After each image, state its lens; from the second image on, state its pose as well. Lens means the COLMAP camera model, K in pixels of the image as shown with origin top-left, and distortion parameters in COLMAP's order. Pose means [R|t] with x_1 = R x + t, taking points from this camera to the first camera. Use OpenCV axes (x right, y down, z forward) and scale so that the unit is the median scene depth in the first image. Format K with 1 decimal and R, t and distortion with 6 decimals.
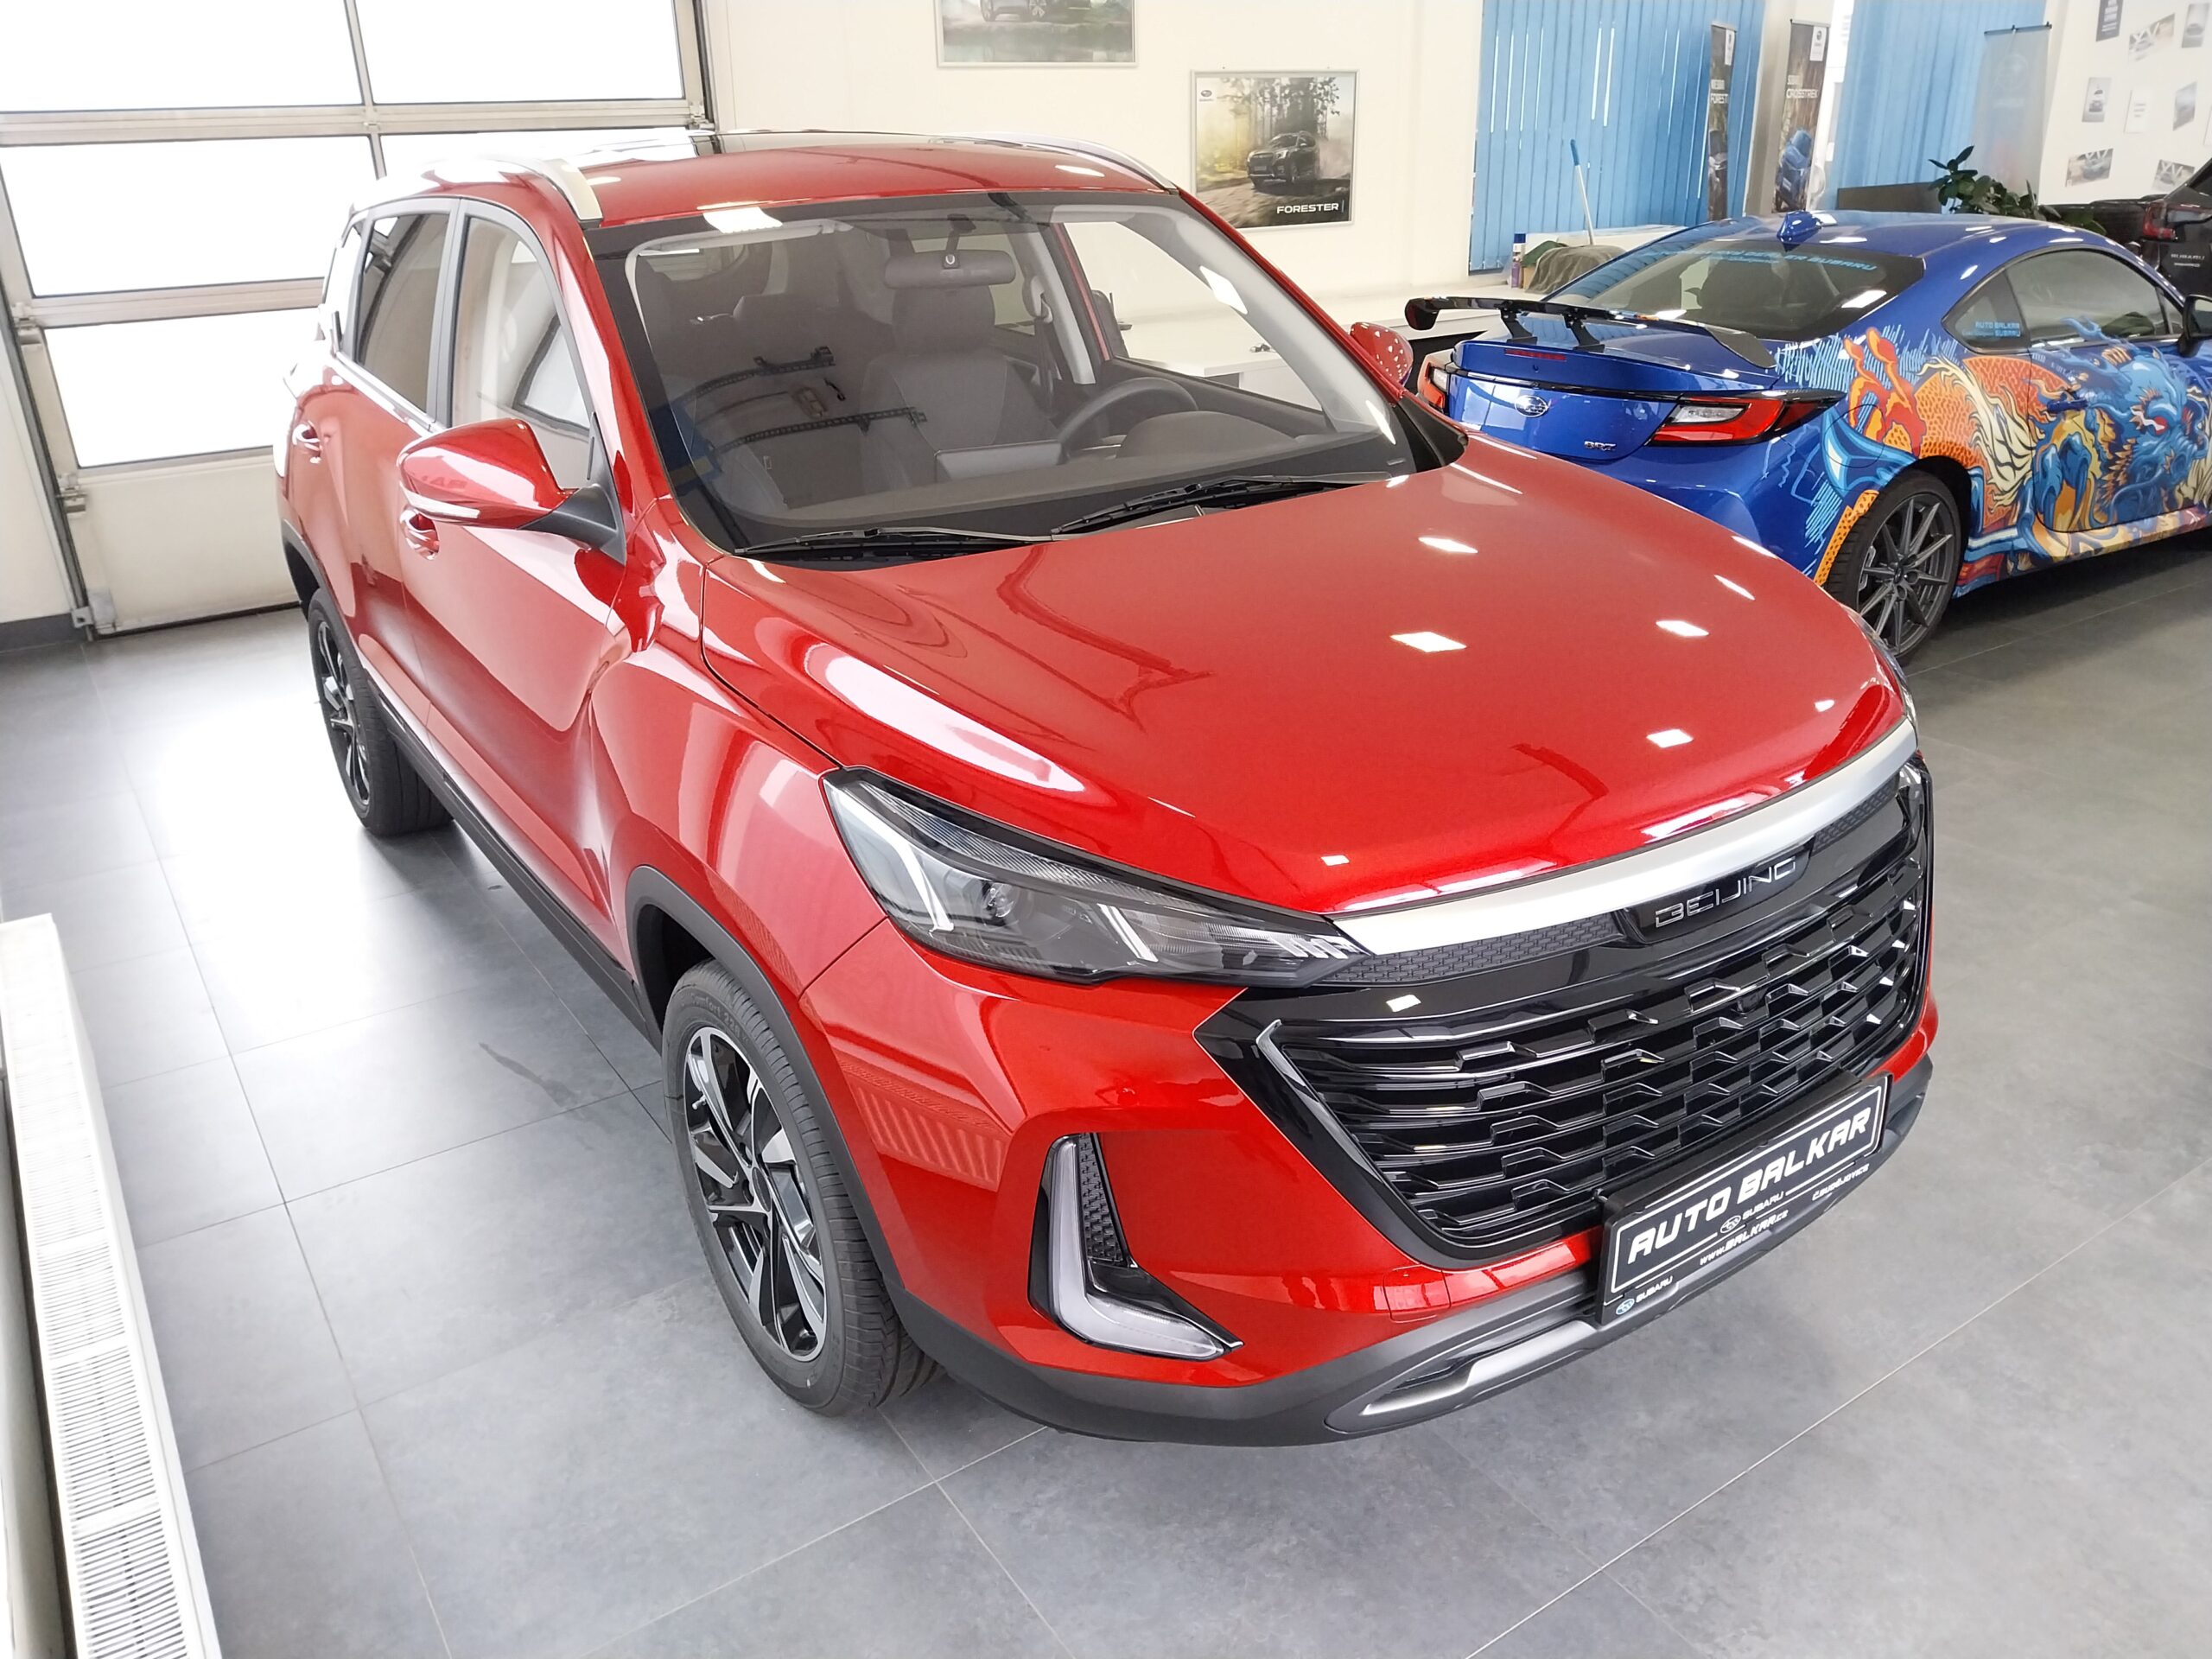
lens RADIAL K [[1662.2, 0, 1106.0], [0, 1662.2, 829.5], [0, 0, 1]] dist [0.002599, -0.000369]
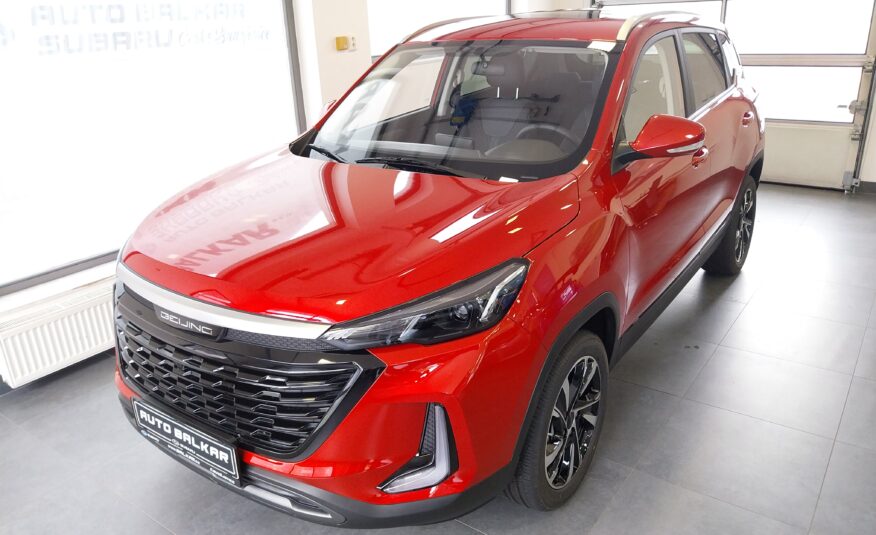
lens RADIAL K [[669.1, 0, 438.0], [0, 669.1, 267.5], [0, 0, 1]] dist [-0.001273, -0.001768]
pose [[0.351235, 0.343500, -0.871001, 1.310697], [-0.341548, 0.913172, 0.222400, -0.384489], [0.871768, 0.219374, 0.438060, 0.809024]]
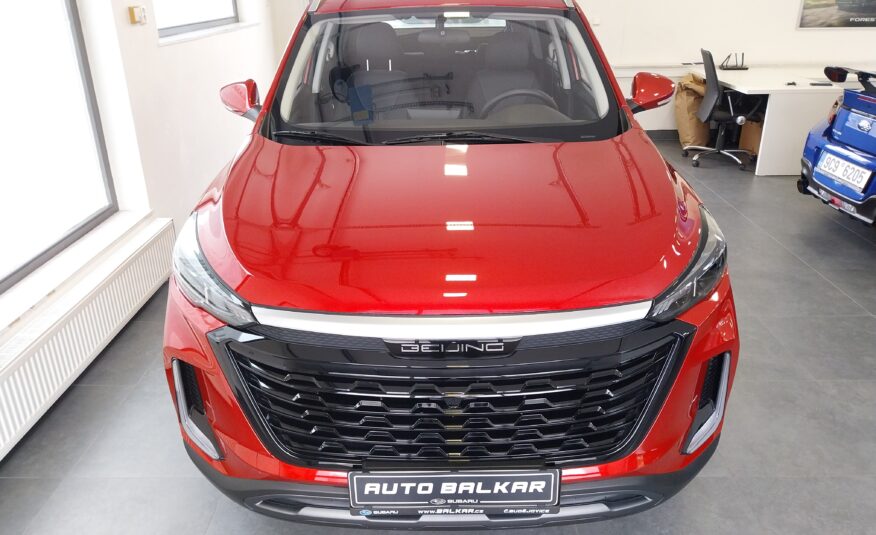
lens RADIAL K [[666.6, 0, 435.2], [0, 666.6, 233.6], [0, 0, 1]] dist [0.002328, -0.002332]
pose [[0.825527, 0.214830, -0.521874, 0.720295], [-0.228805, 0.972711, 0.038483, -0.124417], [0.515900, 0.087639, 0.852154, 0.232734]]
